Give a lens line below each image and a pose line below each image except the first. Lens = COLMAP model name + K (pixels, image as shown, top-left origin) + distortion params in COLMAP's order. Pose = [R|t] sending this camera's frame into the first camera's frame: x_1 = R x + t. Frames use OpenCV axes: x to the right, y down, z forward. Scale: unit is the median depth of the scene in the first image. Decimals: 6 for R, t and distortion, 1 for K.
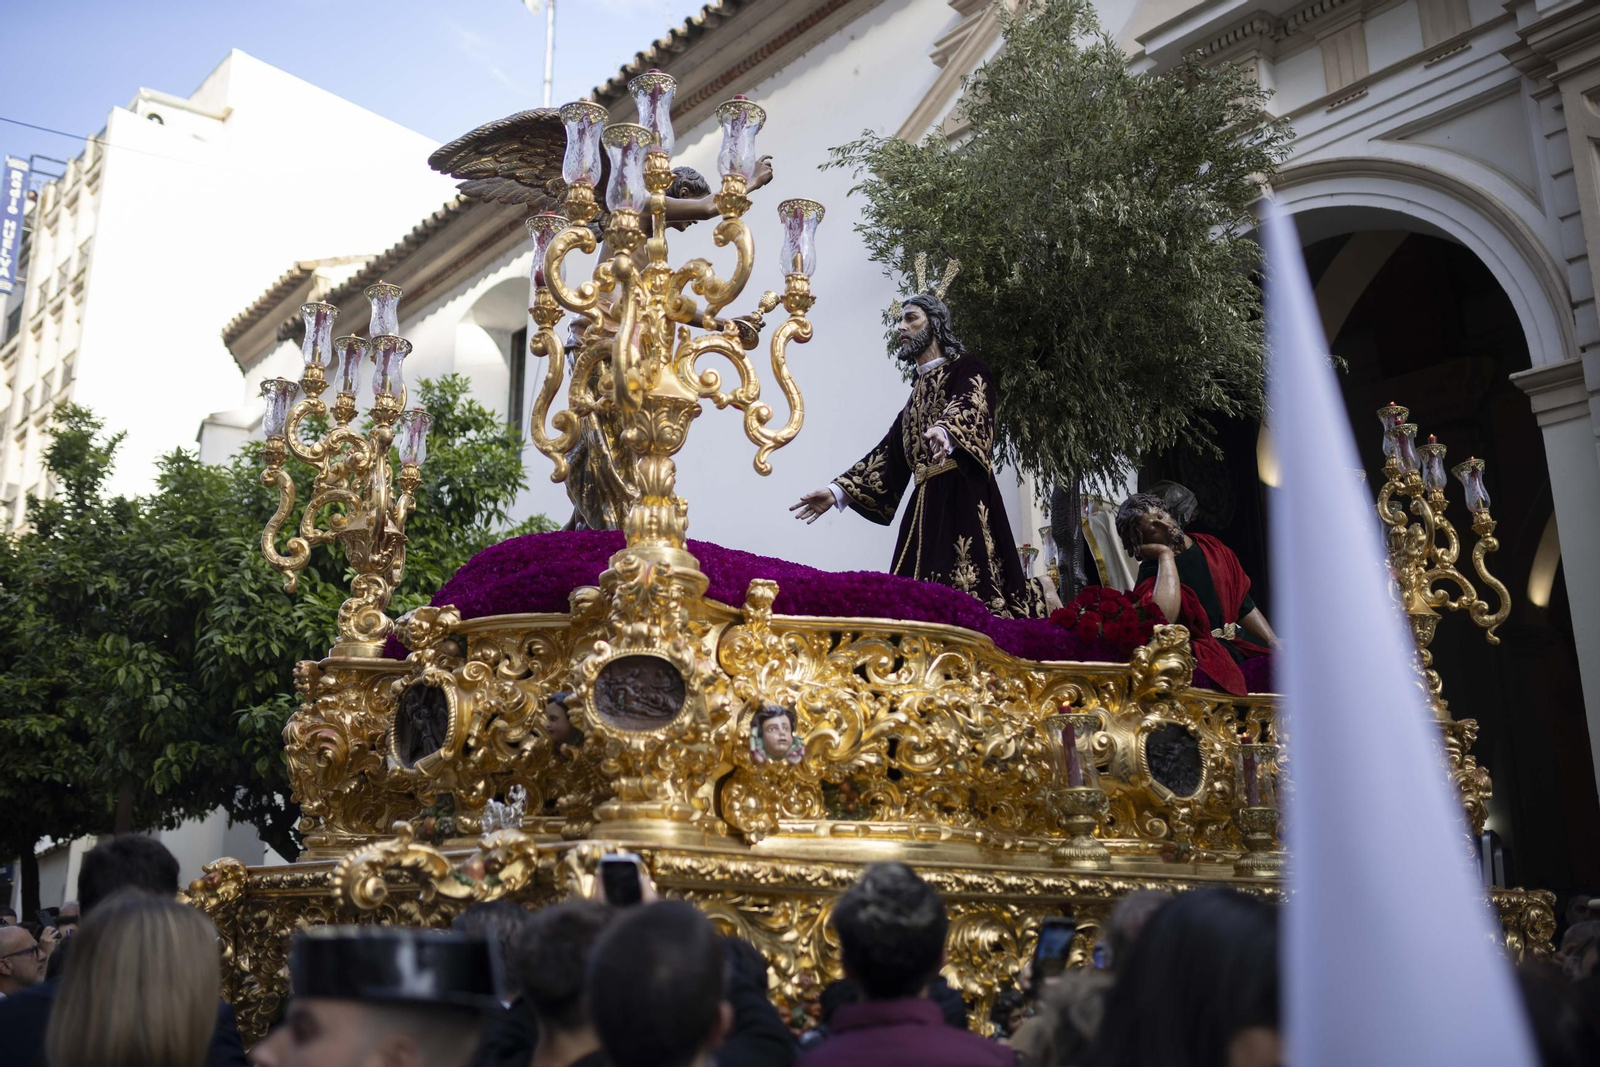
lens RADIAL K [[1496.6, 0, 838.3], [0, 1496.6, 536.1], [0, 0, 1]] dist [-0.038524, 0.010726]
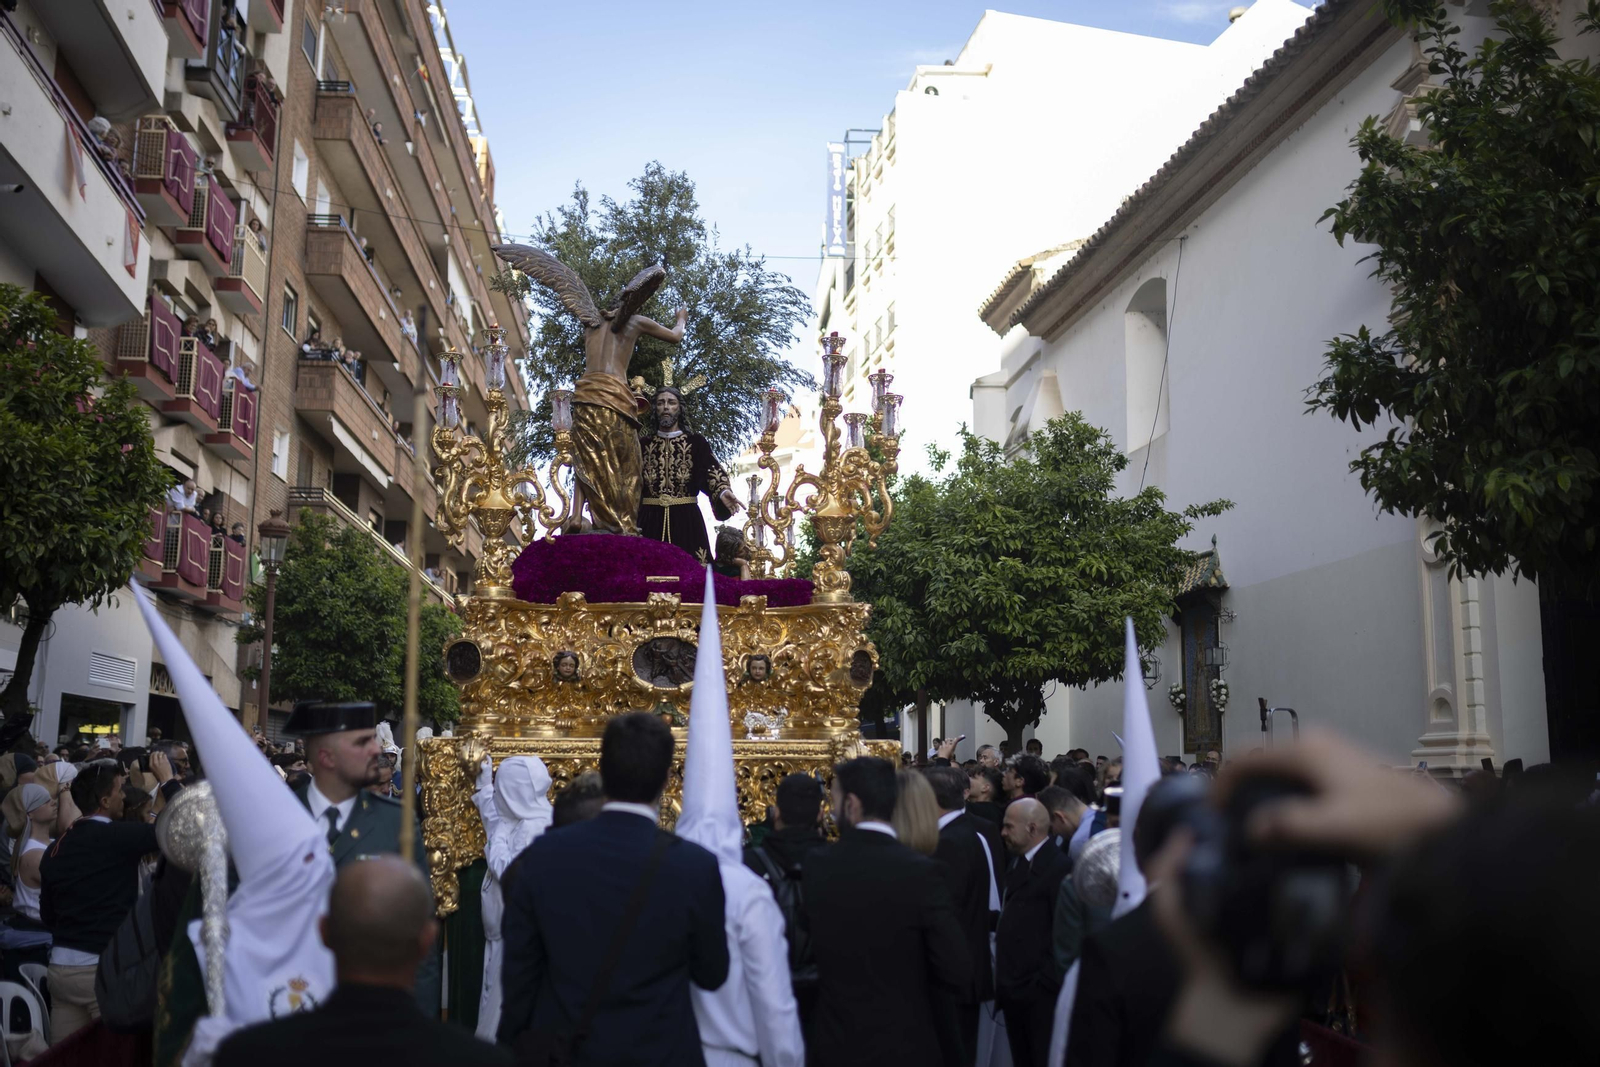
lens RADIAL K [[1573.3, 0, 759.3], [0, 1573.3, 530.4], [0, 0, 1]] dist [-0.018980, 0.028660]
pose [[0.822158, -0.064507, -0.565593, 0.327147], [0.125051, 0.989756, 0.068893, -0.118783], [0.555355, -0.127369, 0.821802, -0.433803]]
